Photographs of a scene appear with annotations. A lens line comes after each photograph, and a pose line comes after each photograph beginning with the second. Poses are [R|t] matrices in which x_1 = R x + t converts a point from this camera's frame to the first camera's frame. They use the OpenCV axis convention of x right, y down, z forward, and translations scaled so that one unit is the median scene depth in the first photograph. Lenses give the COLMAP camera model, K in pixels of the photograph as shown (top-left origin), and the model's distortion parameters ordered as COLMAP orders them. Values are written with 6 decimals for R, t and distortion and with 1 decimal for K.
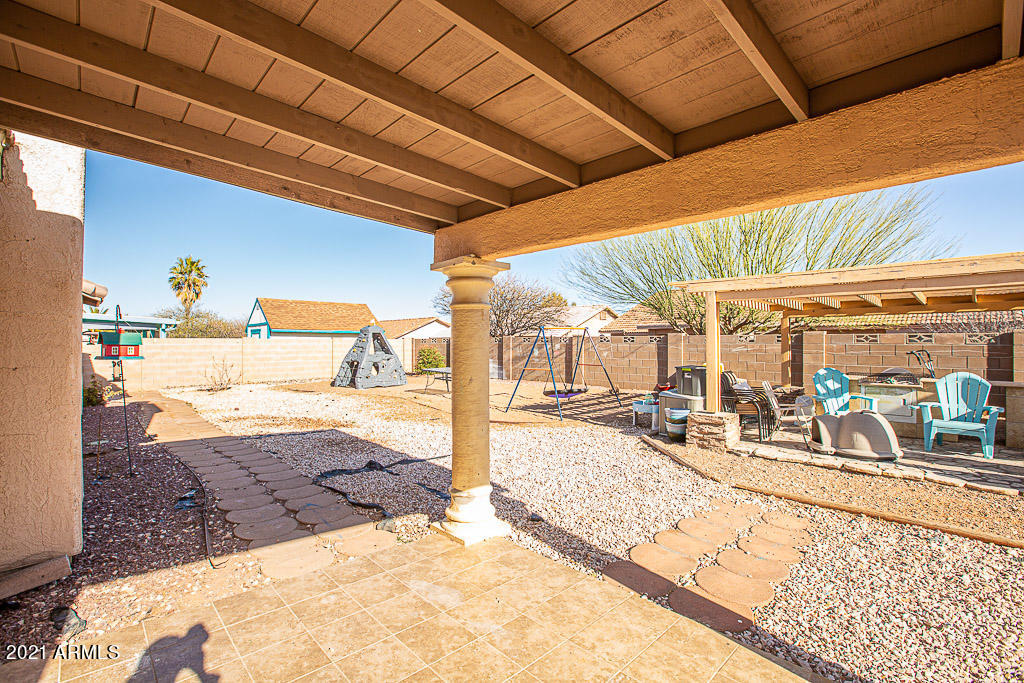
lens RADIAL K [[462.0, 0, 511.6], [0, 462.0, 340.7], [0, 0, 1]] dist [-0.031579, 0.000340]
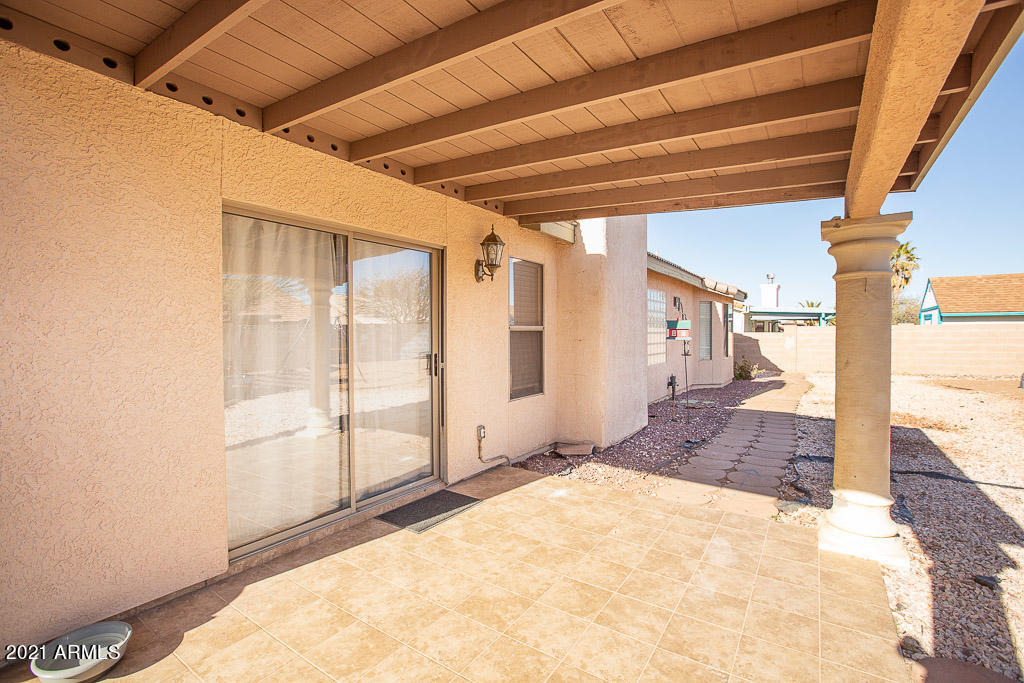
lens RADIAL K [[462.0, 0, 511.0], [0, 462.0, 339.9], [0, 0, 1]] dist [-0.031579, 0.000340]
pose [[0.213296, 0.010458, -0.976932, 0.572330], [0.009895, 0.999868, 0.012864, 0.025059], [0.976938, -0.012411, 0.213164, 0.217889]]
